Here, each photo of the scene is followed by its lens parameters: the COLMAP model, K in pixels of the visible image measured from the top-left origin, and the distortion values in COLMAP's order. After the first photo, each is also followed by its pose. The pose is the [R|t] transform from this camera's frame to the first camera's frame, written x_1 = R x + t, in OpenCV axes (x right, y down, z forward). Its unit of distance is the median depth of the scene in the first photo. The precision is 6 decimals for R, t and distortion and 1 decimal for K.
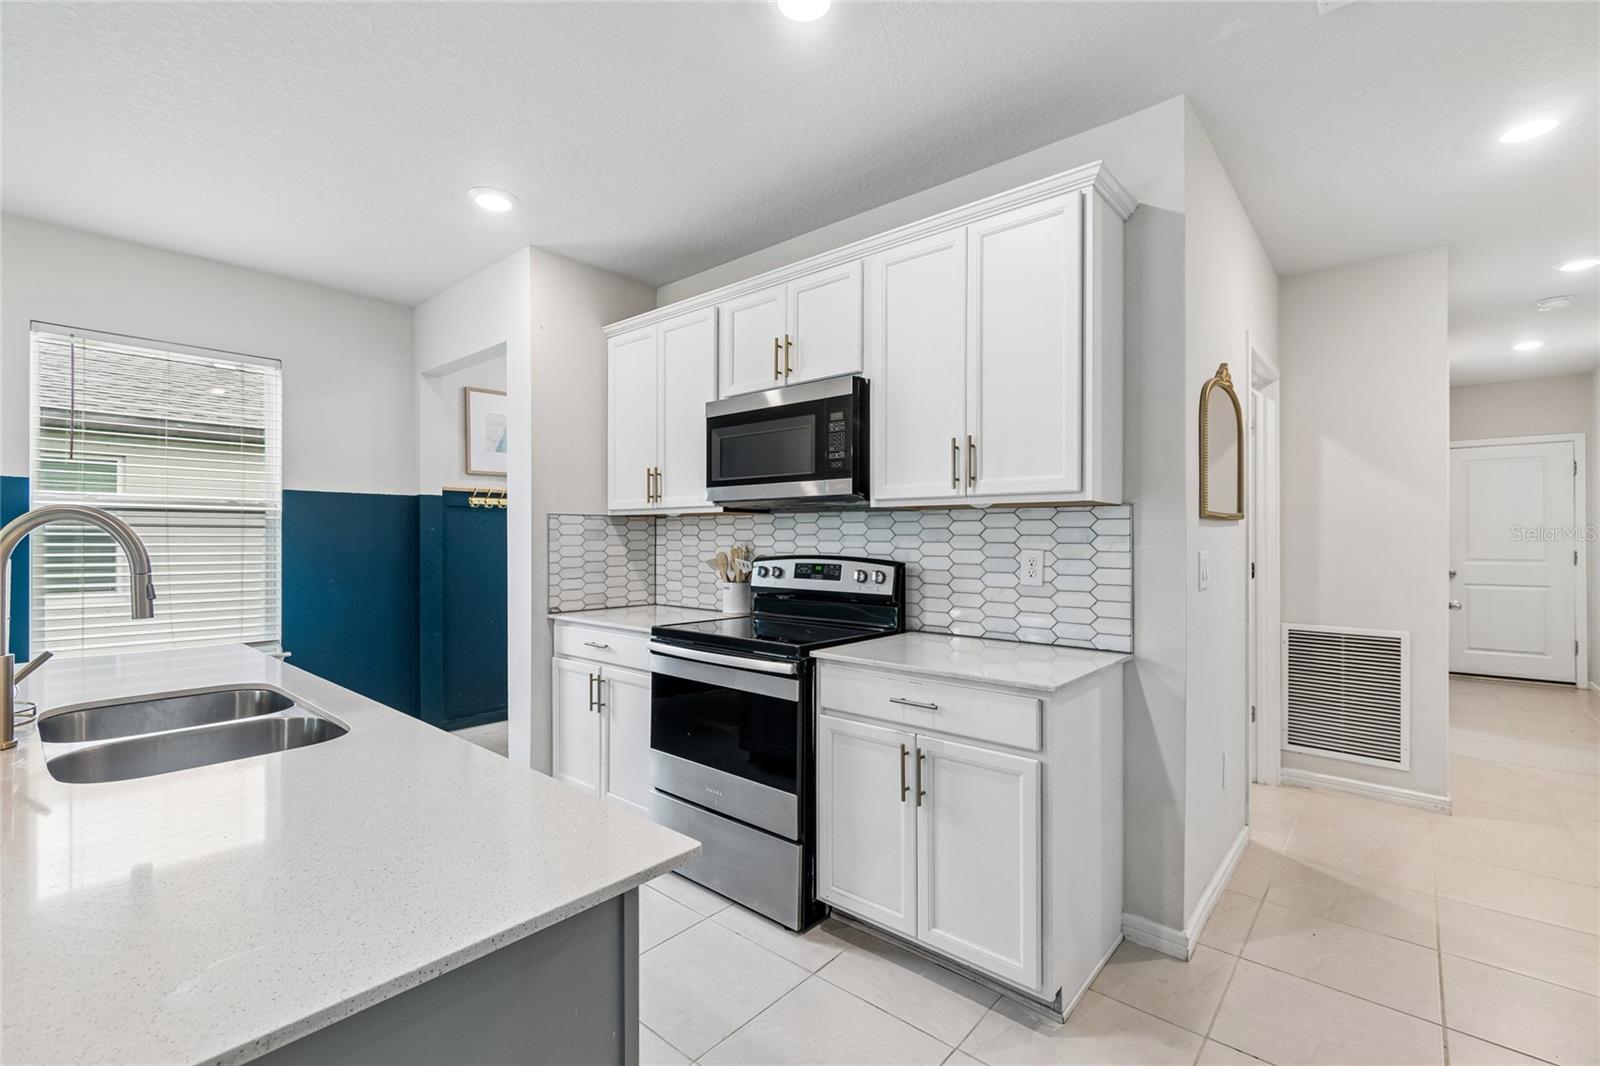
lens RADIAL K [[704.5, 0, 794.7], [0, 704.5, 539.2], [0, 0, 1]] dist [0.001281, -0.000019]
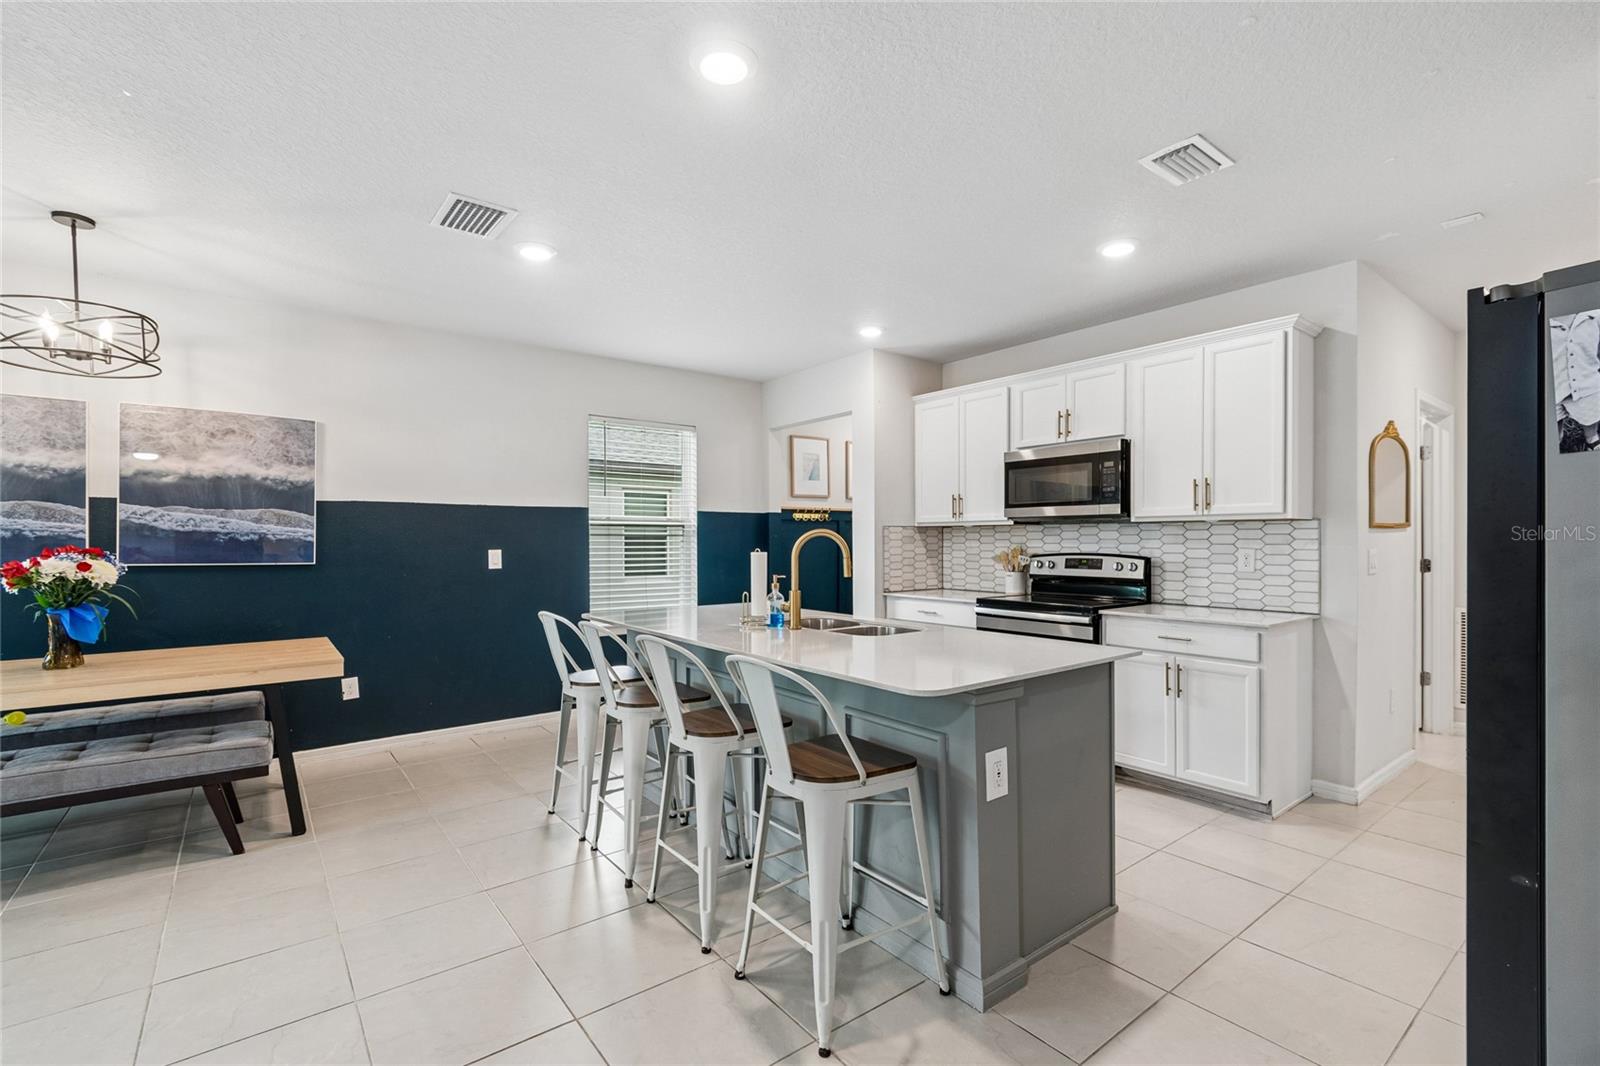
lens RADIAL K [[710.8, 0, 795.0], [0, 710.8, 548.8], [0, 0, 1]] dist [0.001130, 0.000223]
pose [[0.980727, -0.001867, -0.195375, -0.282405], [0.003779, 0.999949, 0.009412, -0.002553], [0.195348, -0.009969, 0.980683, -0.618280]]
